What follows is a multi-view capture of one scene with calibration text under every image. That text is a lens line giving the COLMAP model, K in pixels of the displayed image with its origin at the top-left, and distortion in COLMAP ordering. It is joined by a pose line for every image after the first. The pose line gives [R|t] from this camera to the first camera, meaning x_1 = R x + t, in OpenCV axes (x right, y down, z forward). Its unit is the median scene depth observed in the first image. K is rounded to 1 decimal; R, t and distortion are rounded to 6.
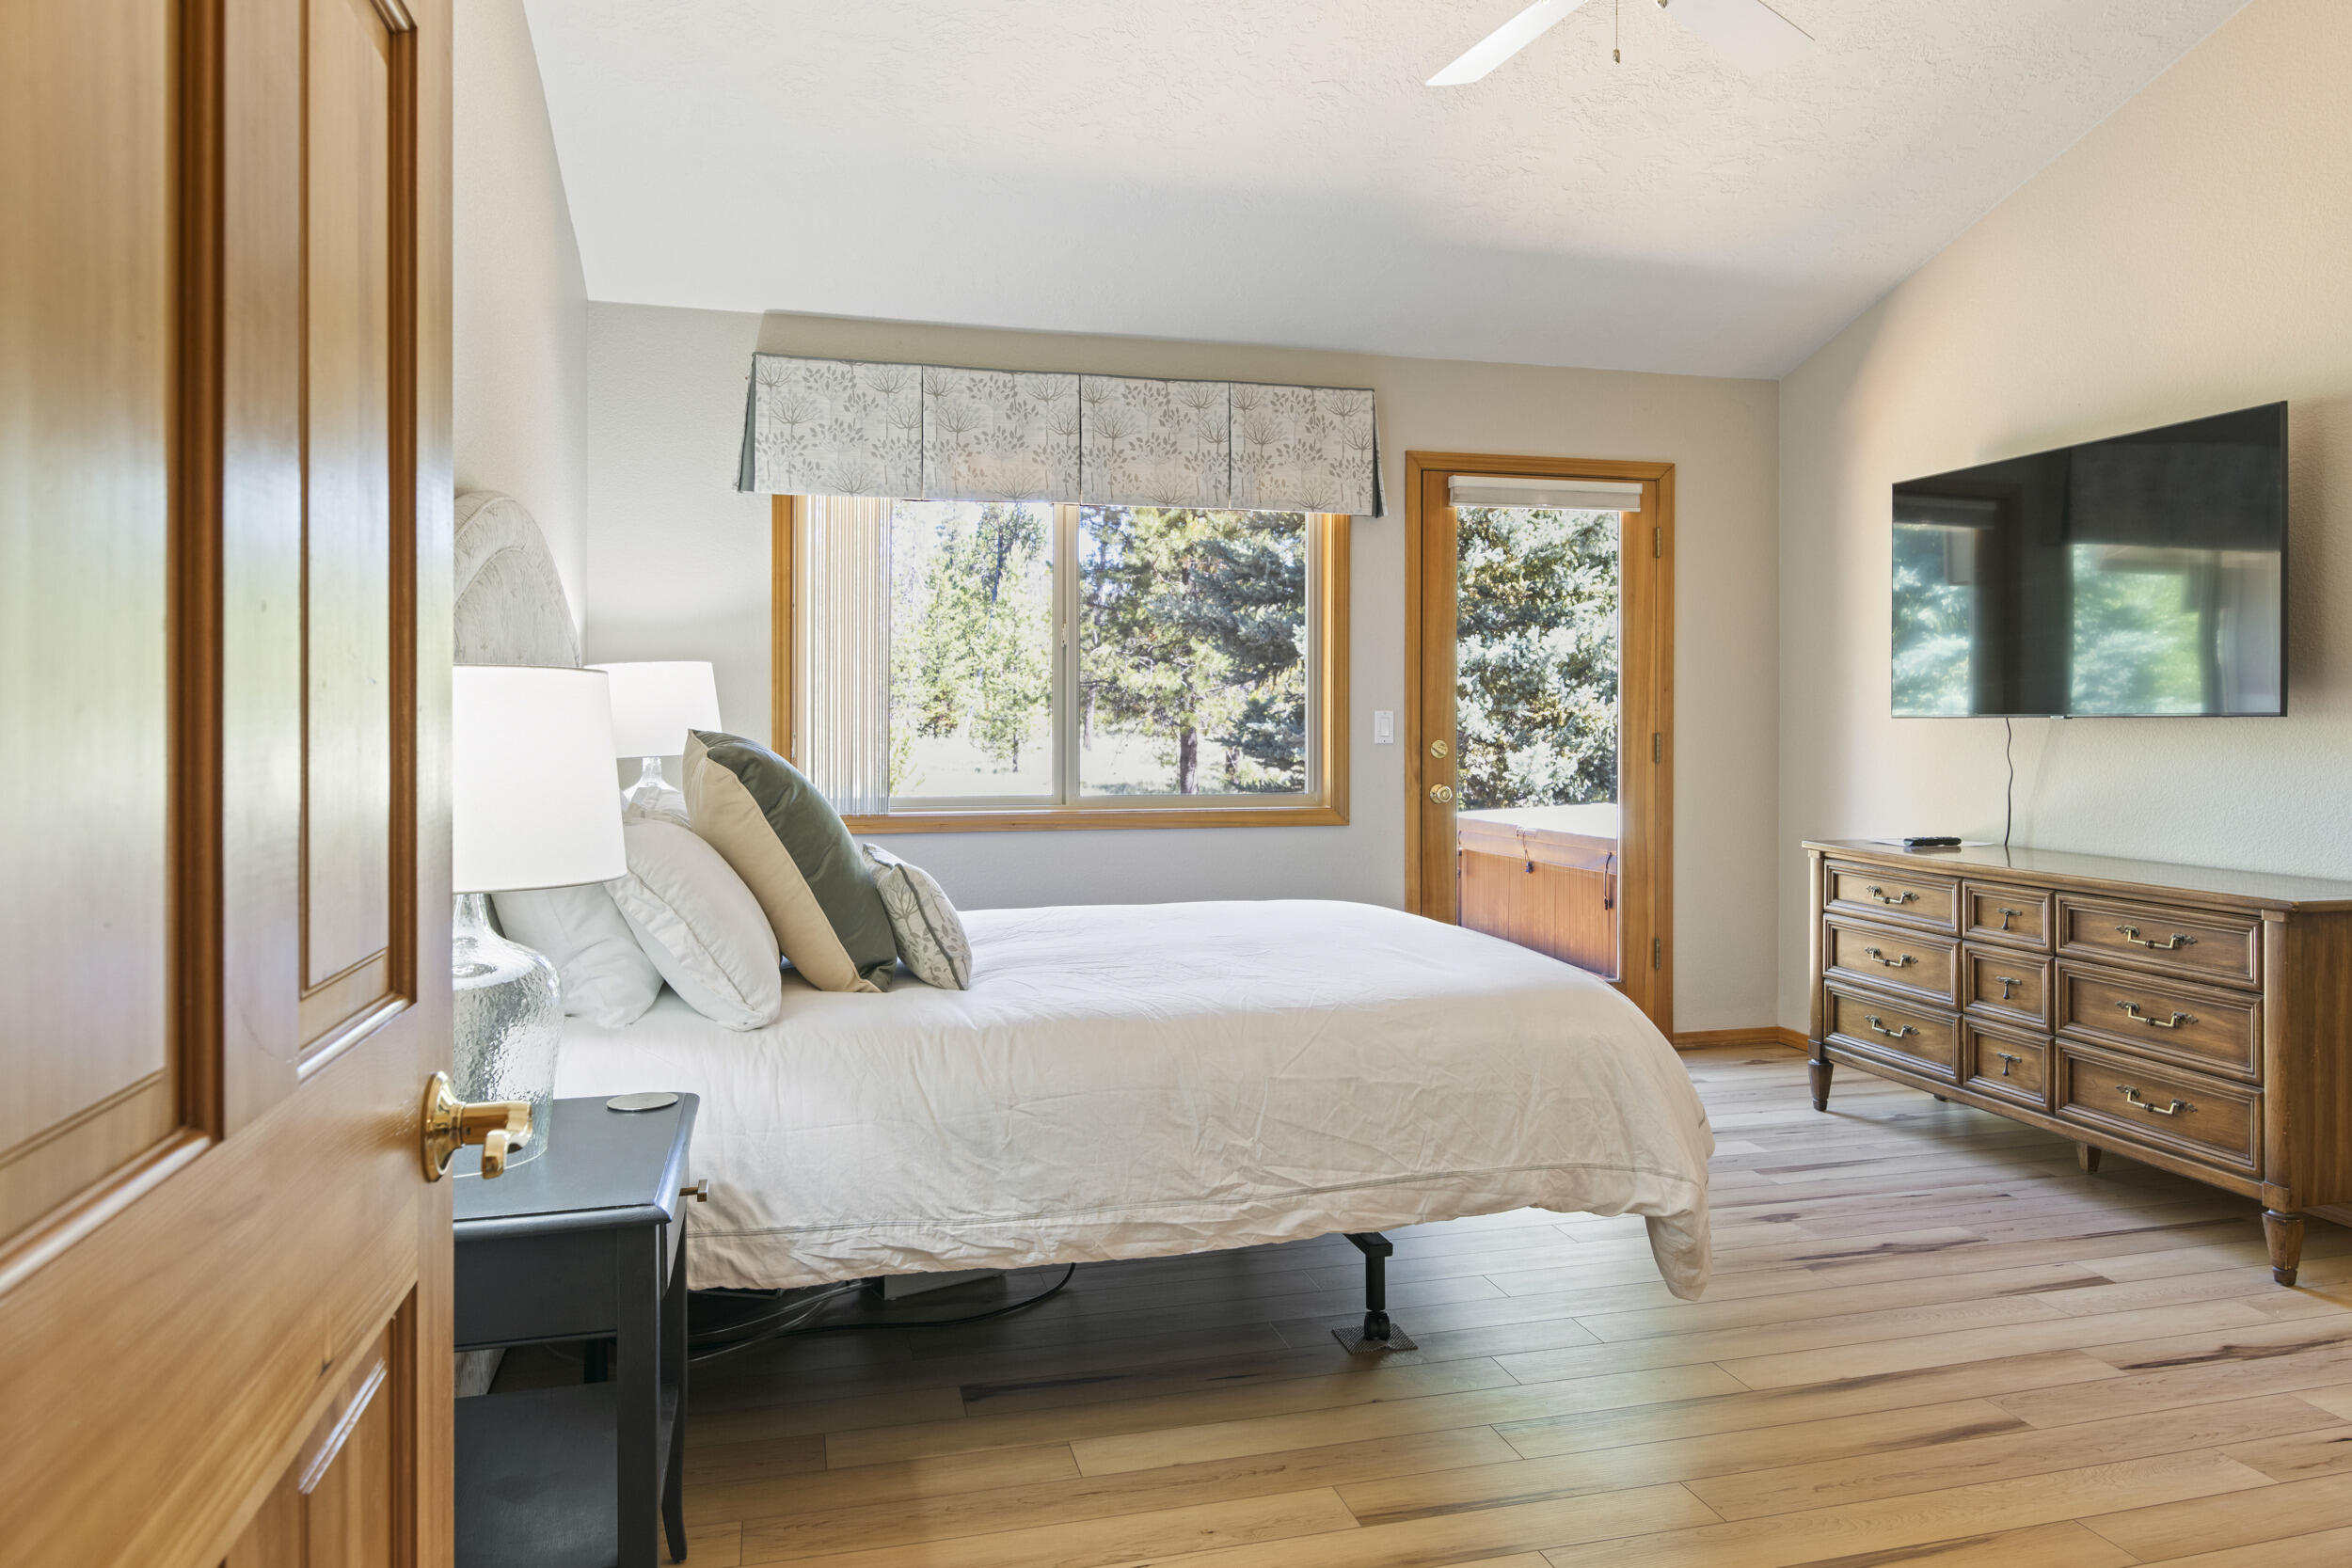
lens RADIAL K [[1498.7, 0, 1177.2], [0, 1498.7, 764.8], [0, 0, 1]] dist [0.006947, 0.000468]
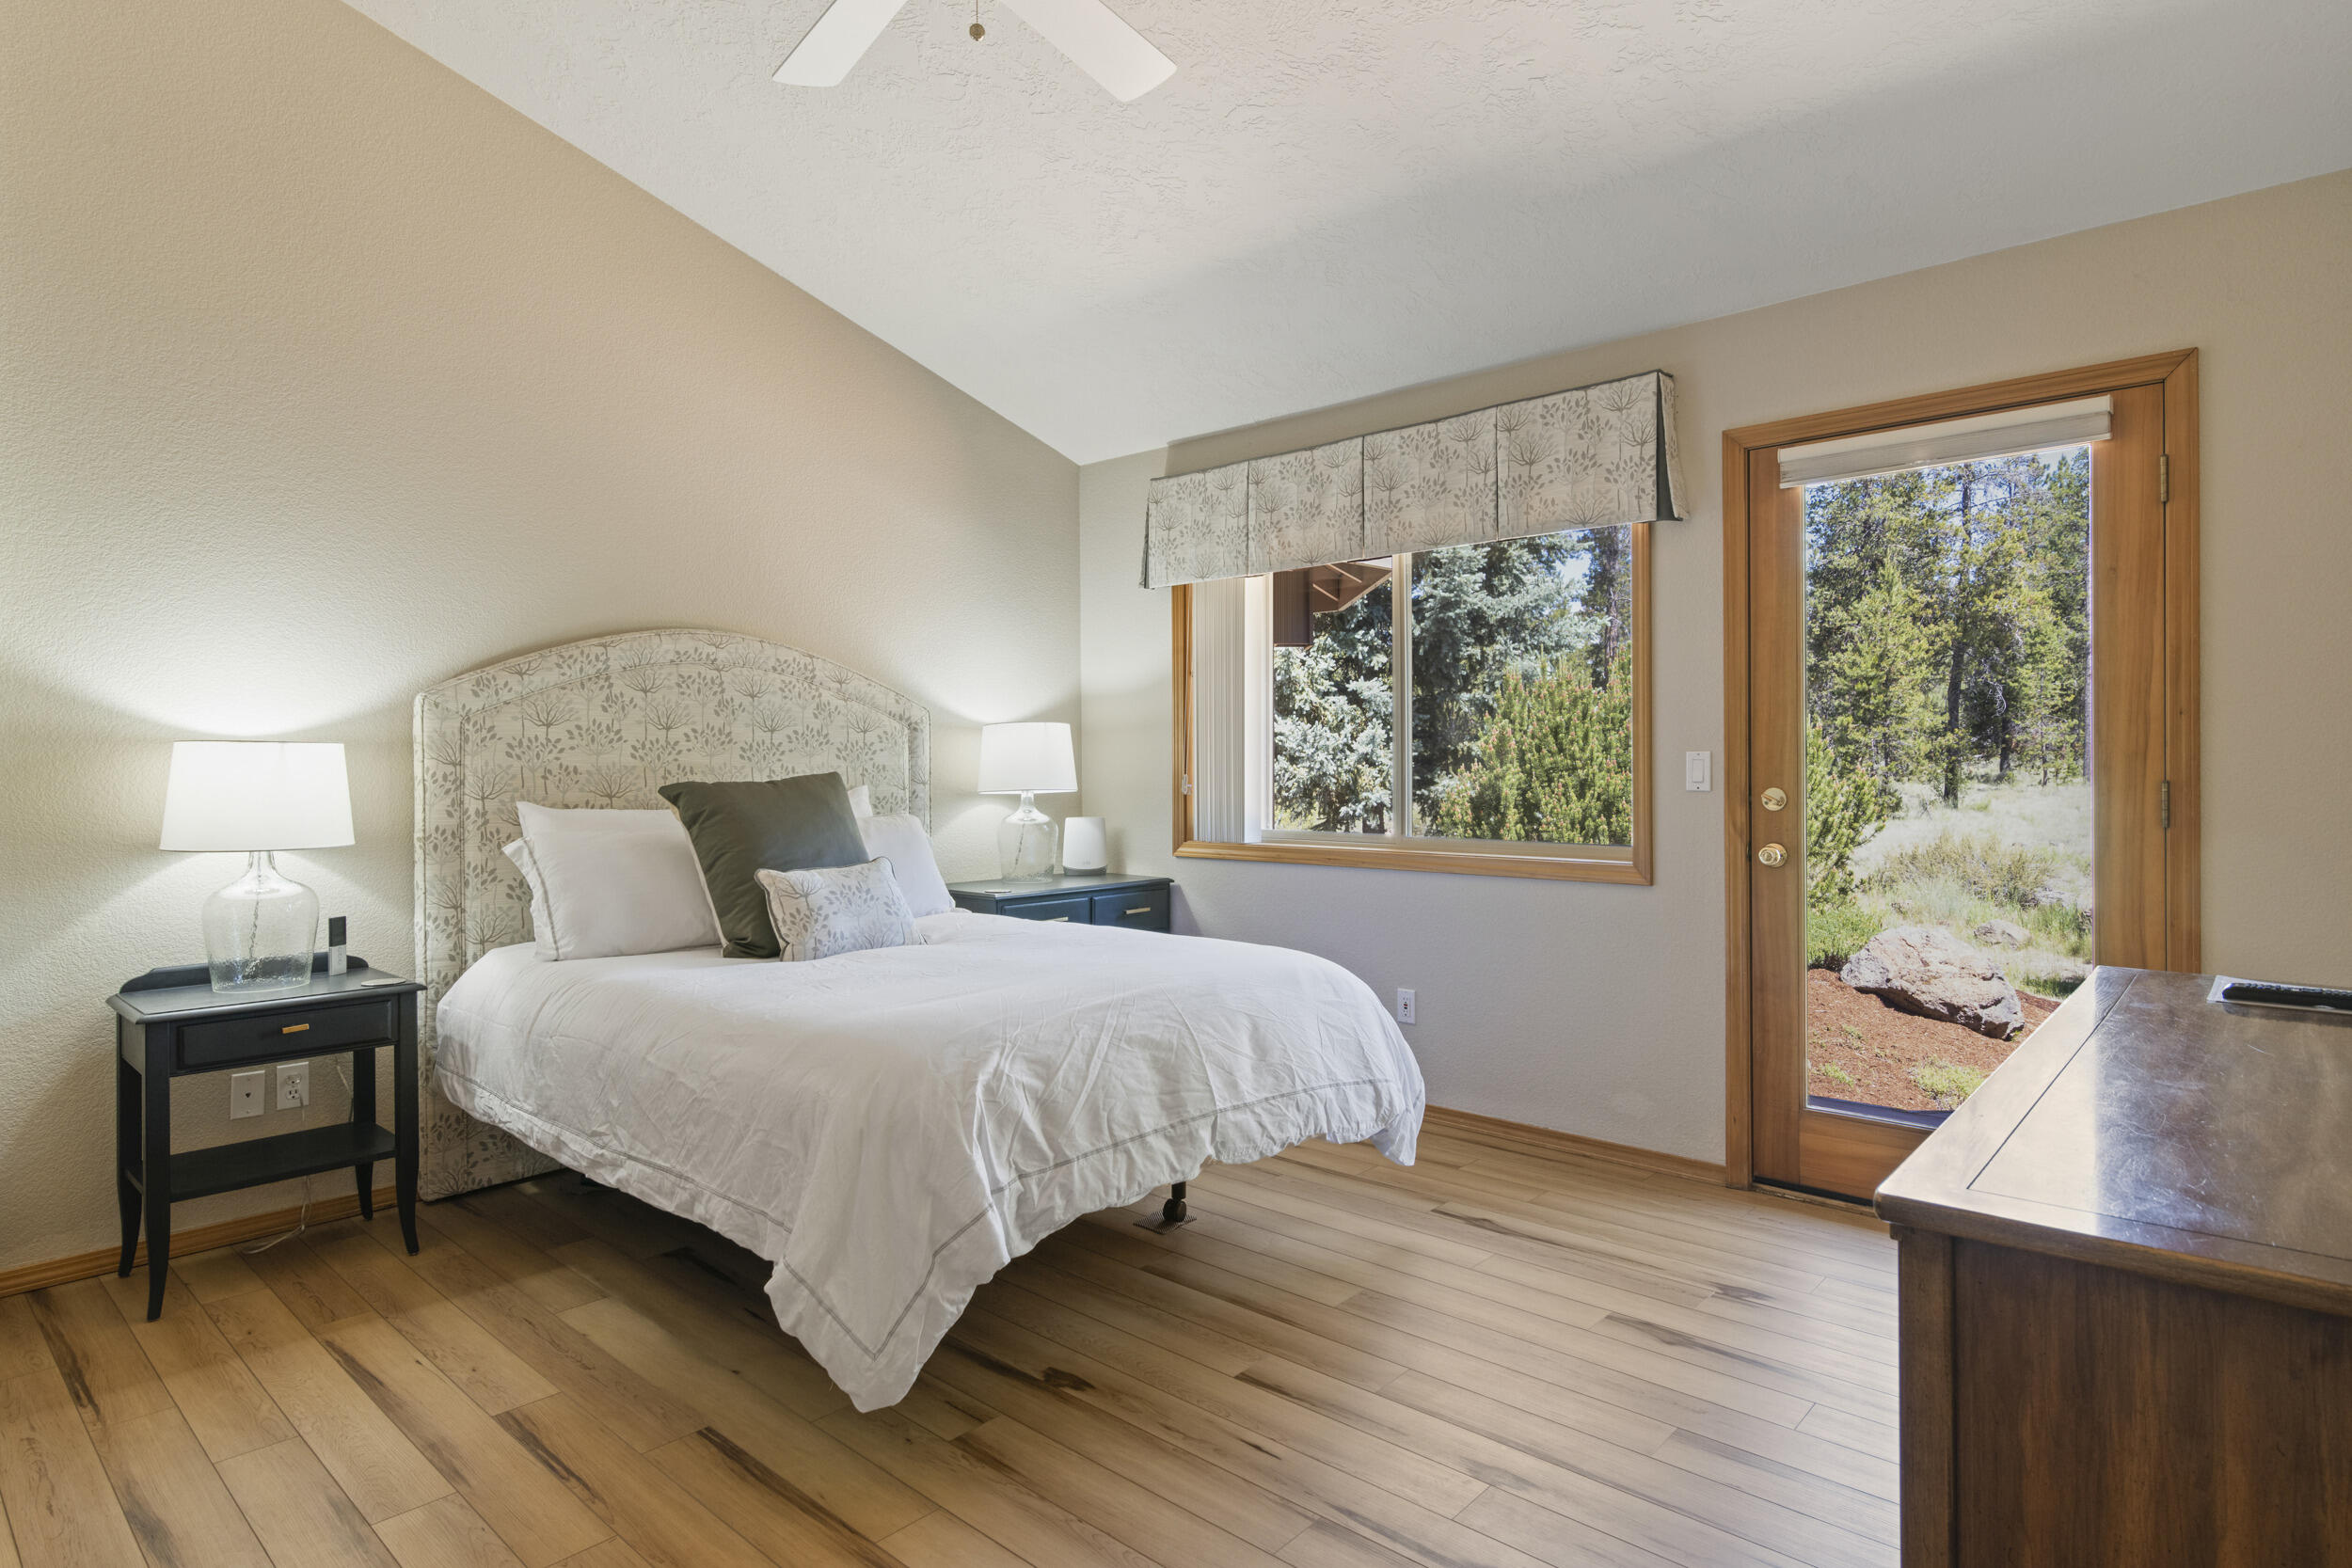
lens RADIAL K [[1262.8, 0, 1173.4], [0, 1262.8, 780.8], [0, 0, 1]] dist [0.002181, 0.000711]
pose [[0.549491, 0.007233, -0.835469, 0.589421], [-0.018963, 0.999813, -0.003816, -0.012342], [0.835285, 0.017940, 0.549525, 0.396944]]
